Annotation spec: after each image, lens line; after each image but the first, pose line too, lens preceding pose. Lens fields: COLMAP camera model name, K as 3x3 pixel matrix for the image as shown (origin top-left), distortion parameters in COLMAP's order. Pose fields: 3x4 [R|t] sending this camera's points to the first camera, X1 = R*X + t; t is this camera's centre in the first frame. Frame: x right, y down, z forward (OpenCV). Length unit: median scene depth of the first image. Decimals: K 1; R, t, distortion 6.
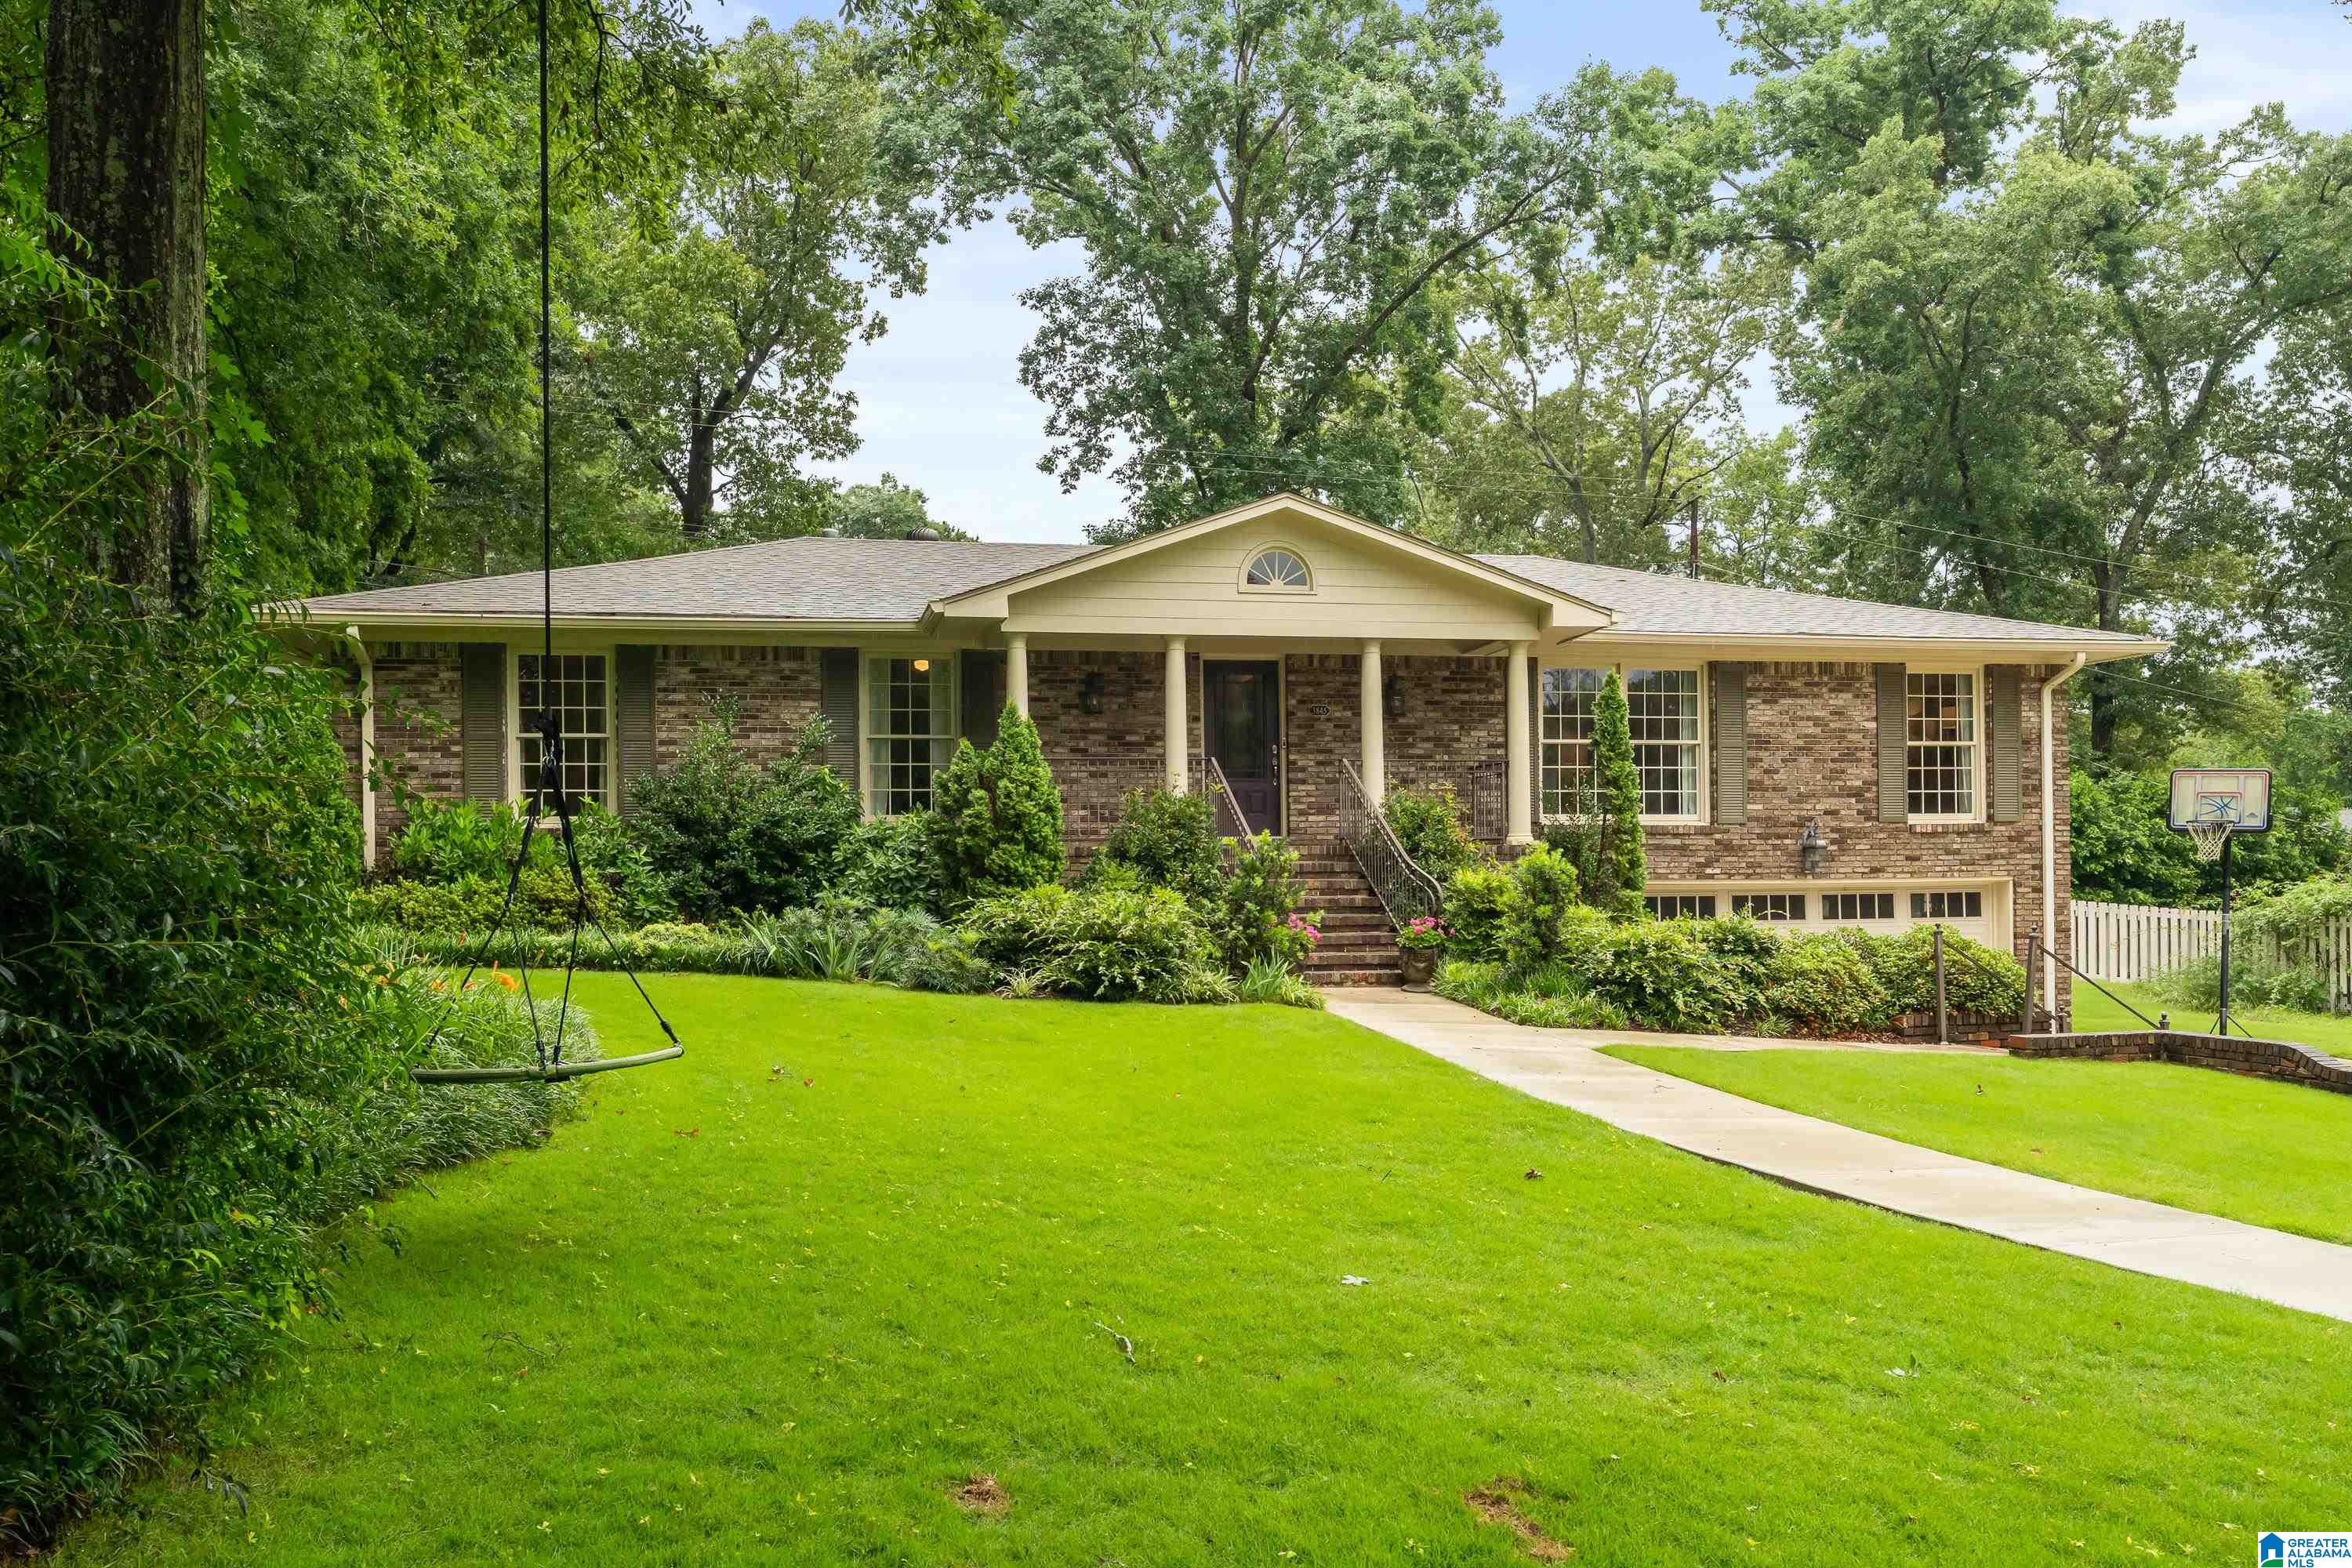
lens RADIAL K [[1936.4, 0, 1174.8], [0, 1936.4, 783.3], [0, 0, 1]] dist [-0.009283, 0.003978]
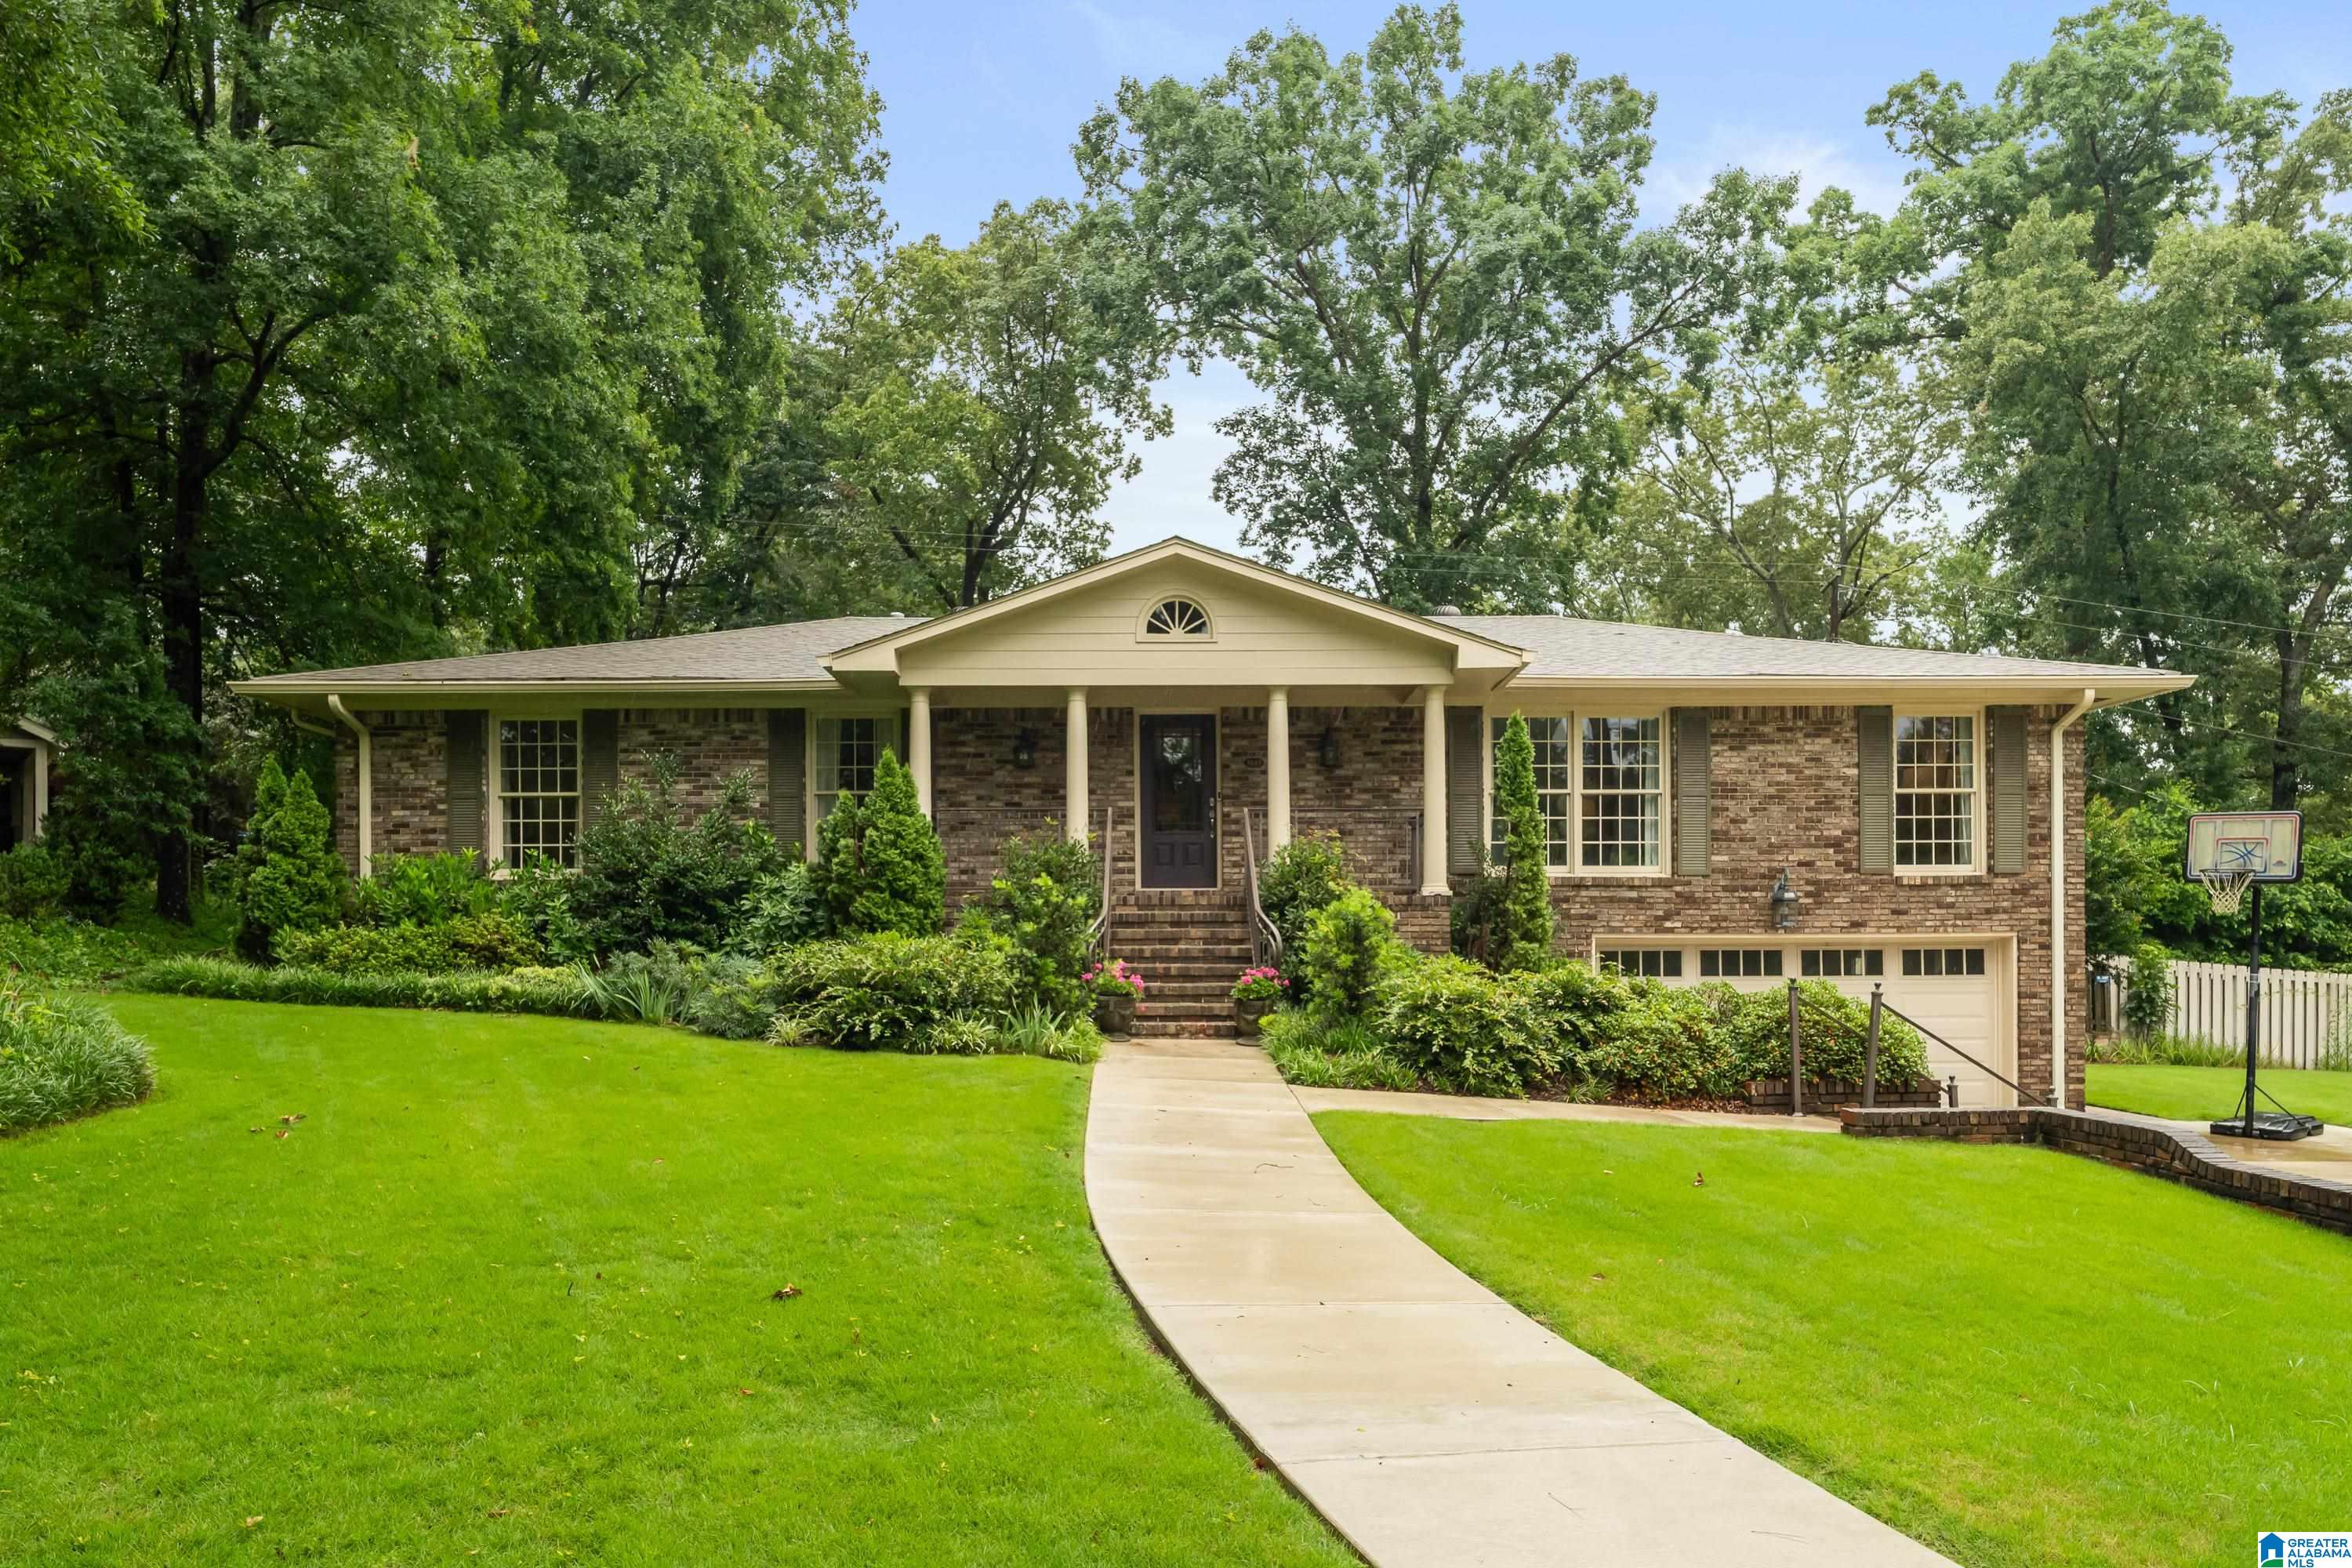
lens RADIAL K [[1599.2, 0, 1193.7], [0, 1599.2, 877.7], [0, 0, 1]] dist [-0.002541, -0.001393]
pose [[0.982216, -0.002007, -0.187743, 0.189877], [0.003577, 0.999961, 0.008024, 0.014416], [0.187720, -0.008553, 0.982185, 0.169819]]
